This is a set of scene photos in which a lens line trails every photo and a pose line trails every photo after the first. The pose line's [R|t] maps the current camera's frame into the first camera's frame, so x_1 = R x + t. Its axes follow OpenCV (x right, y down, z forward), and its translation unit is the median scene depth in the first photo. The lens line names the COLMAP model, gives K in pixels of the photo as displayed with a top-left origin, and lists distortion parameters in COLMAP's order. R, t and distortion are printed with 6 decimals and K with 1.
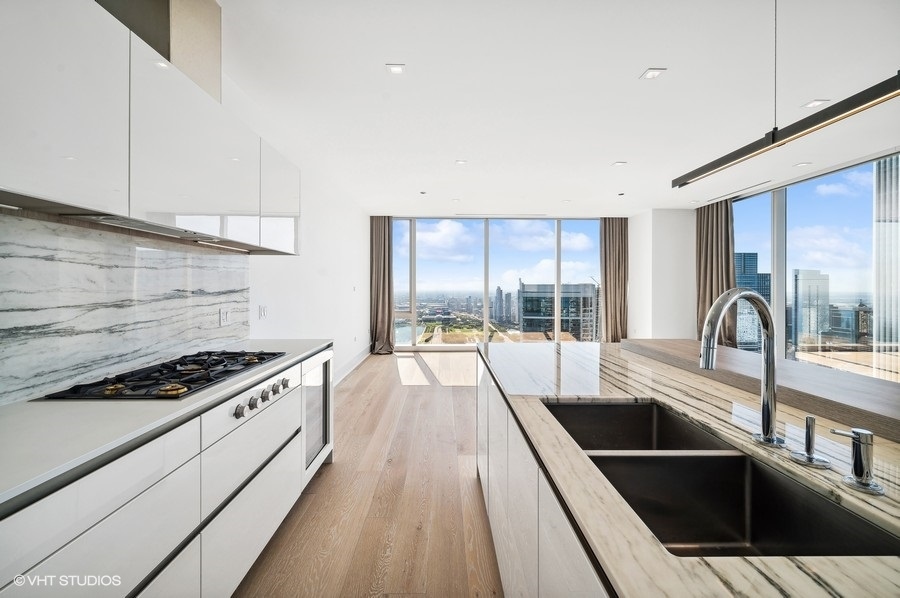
lens RADIAL K [[368.9, 0, 451.5], [0, 368.9, 287.6], [0, 0, 1]] dist [-0.000016, -0.000004]
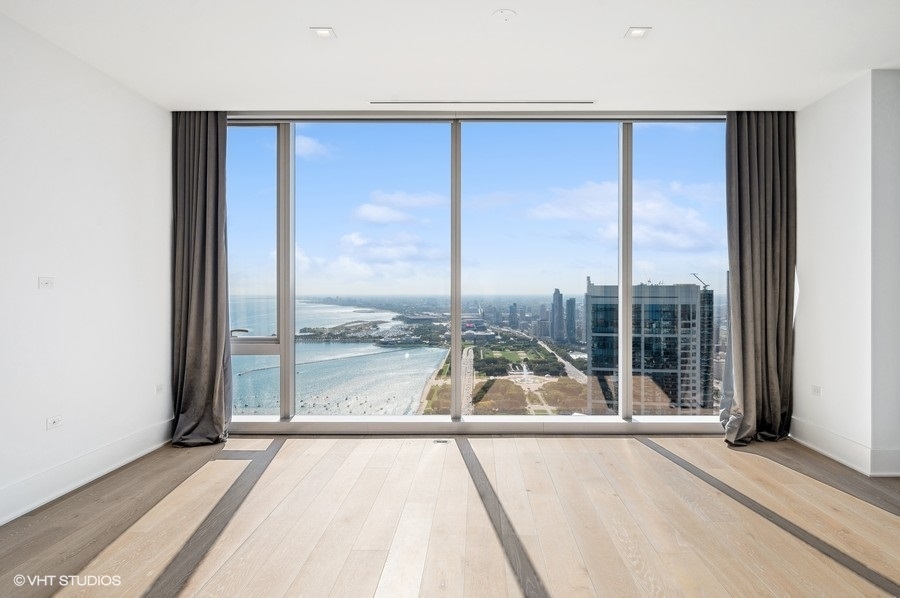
lens RADIAL K [[530.9, 0, 481.7], [0, 530.9, 289.2], [0, 0, 1]] dist [-0.001410, -0.000679]
pose [[0.999853, -0.001375, -0.017079, 0.129814], [0.001324, 0.999995, -0.002941, 0.008597], [0.017083, 0.002918, 0.999850, 0.375687]]
